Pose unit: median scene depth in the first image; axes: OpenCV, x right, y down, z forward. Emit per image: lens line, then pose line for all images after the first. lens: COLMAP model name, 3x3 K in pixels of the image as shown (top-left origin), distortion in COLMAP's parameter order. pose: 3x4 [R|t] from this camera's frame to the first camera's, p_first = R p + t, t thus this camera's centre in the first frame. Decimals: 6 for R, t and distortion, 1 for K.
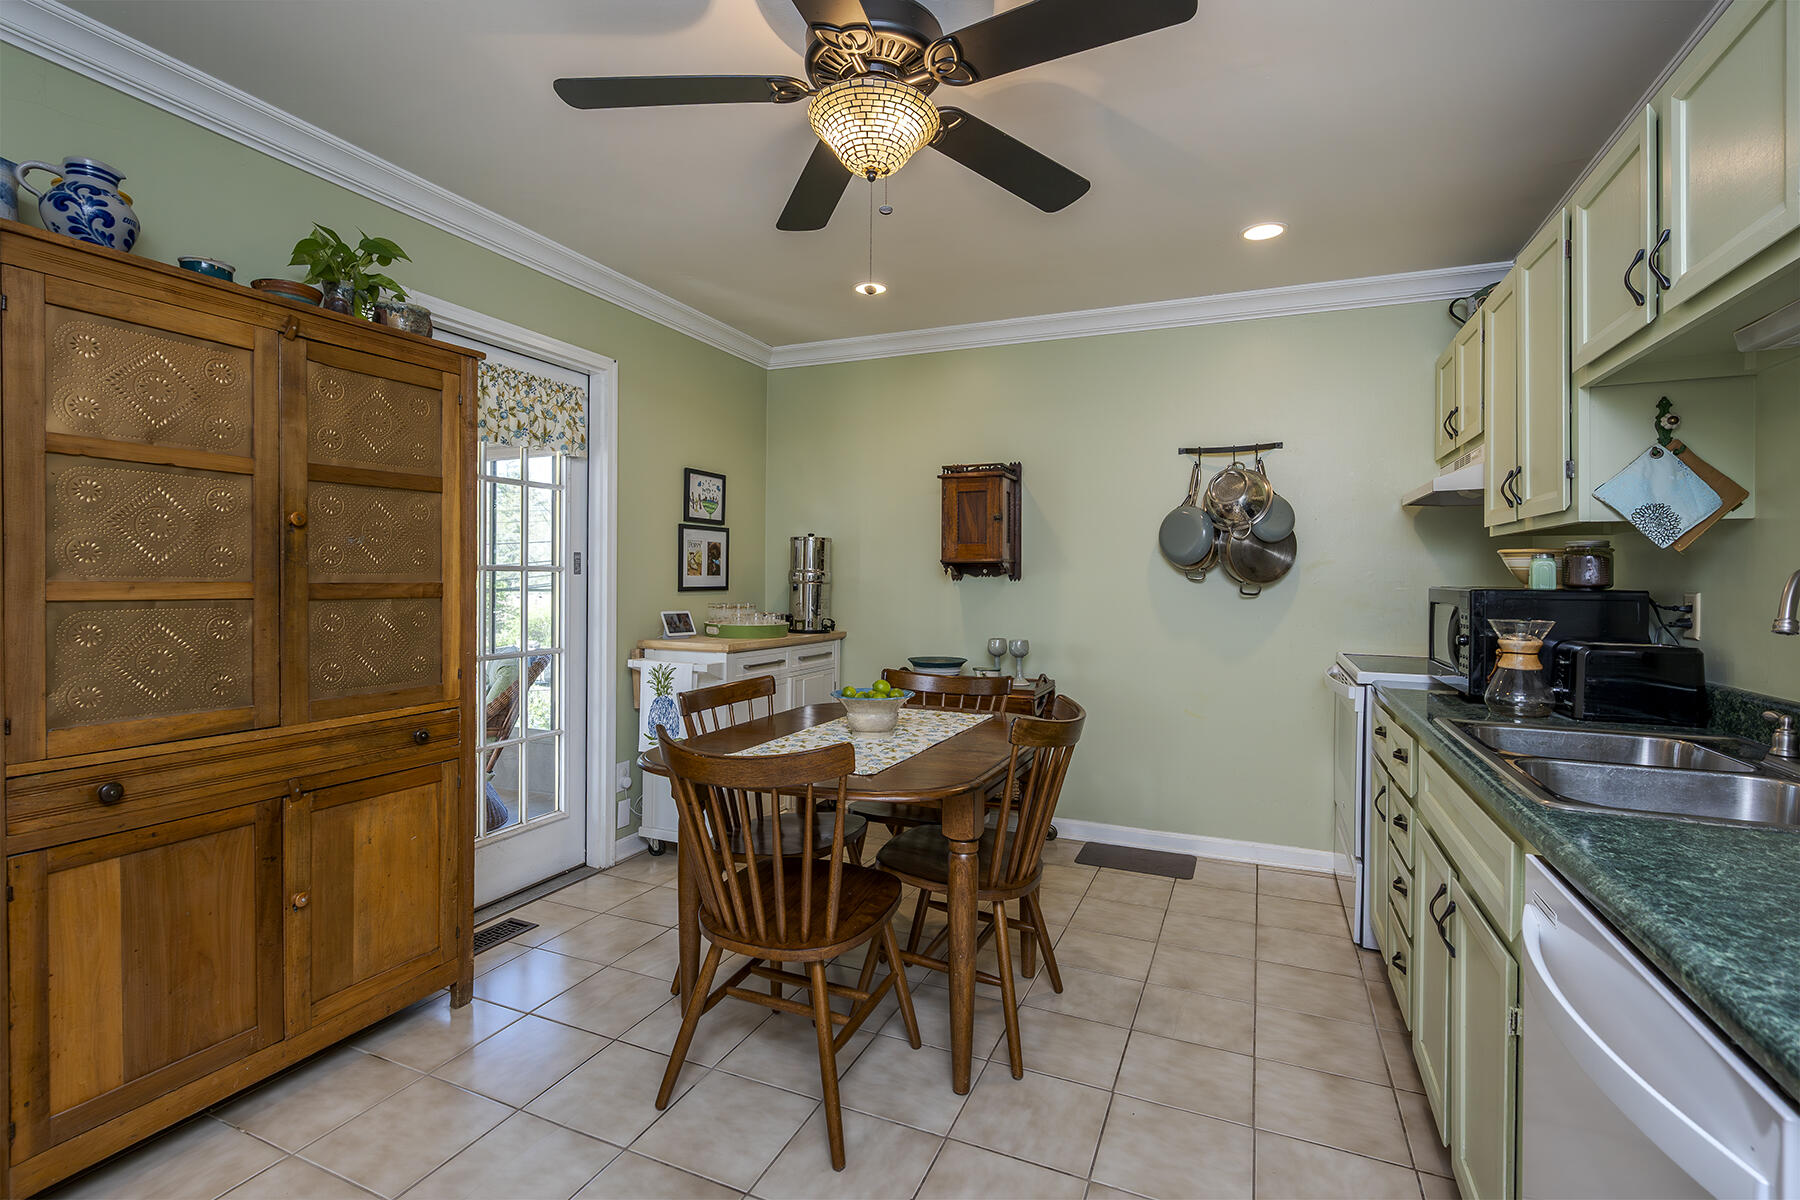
lens RADIAL K [[822.2, 0, 888.5], [0, 822.2, 585.7], [0, 0, 1]] dist [-0.016212, 0.001447]
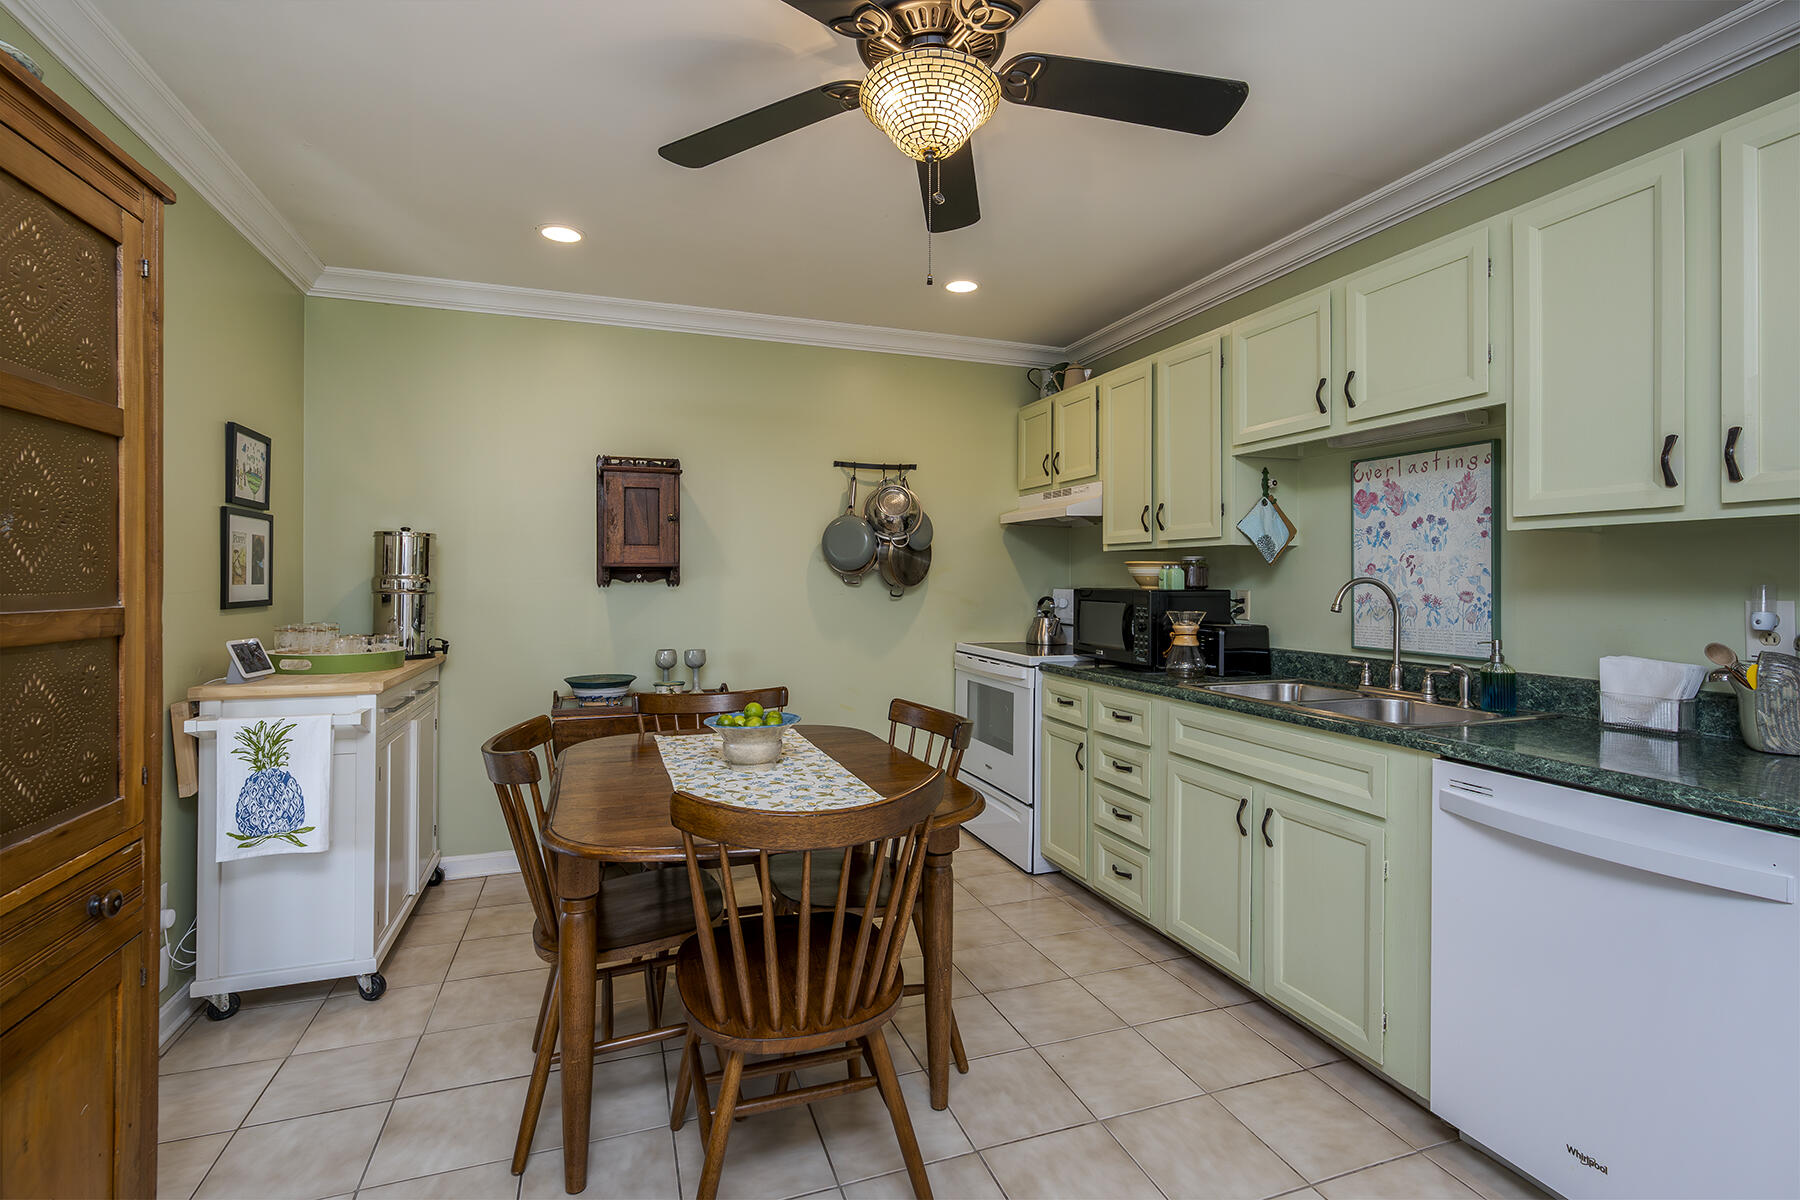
lens RADIAL K [[822.2, 0, 893.4], [0, 822.2, 589.3], [0, 0, 1]] dist [-0.016212, 0.001447]
pose [[0.727916, -0.015003, 0.685502, -0.341408], [0.011918, 0.999886, 0.009228, -0.009692], [-0.685563, 0.001452, 0.728012, 0.173871]]
